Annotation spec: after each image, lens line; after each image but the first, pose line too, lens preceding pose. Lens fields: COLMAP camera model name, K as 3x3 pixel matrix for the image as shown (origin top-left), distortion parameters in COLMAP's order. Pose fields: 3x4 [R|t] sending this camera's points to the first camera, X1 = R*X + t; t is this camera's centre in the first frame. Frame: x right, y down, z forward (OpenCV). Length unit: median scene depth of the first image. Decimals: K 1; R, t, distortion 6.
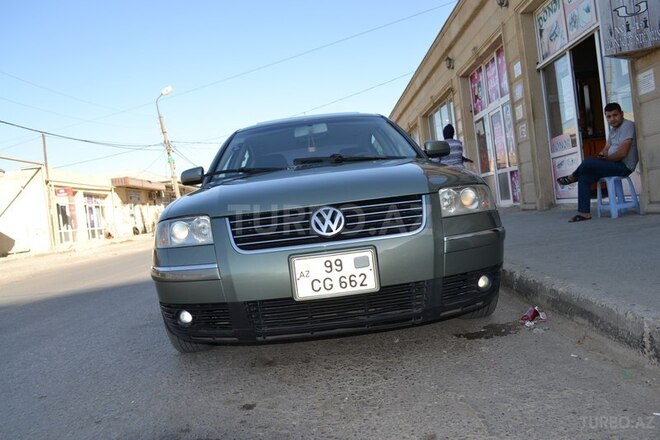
lens RADIAL K [[532.3, 0, 330.3], [0, 532.3, 218.7], [0, 0, 1]] dist [-0.003677, -0.001056]
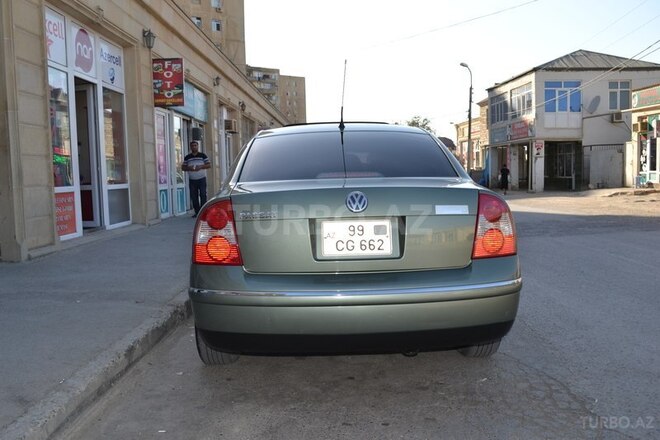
lens RADIAL K [[626.0, 0, 330.4], [0, 626.0, 219.9], [0, 0, 1]] dist [0.000863, 0.000000]
pose [[0.994947, 0.094572, -0.033715, -0.006568], [-0.091848, 0.992959, 0.074805, -0.031791], [0.040552, -0.071331, 0.996628, -0.369544]]
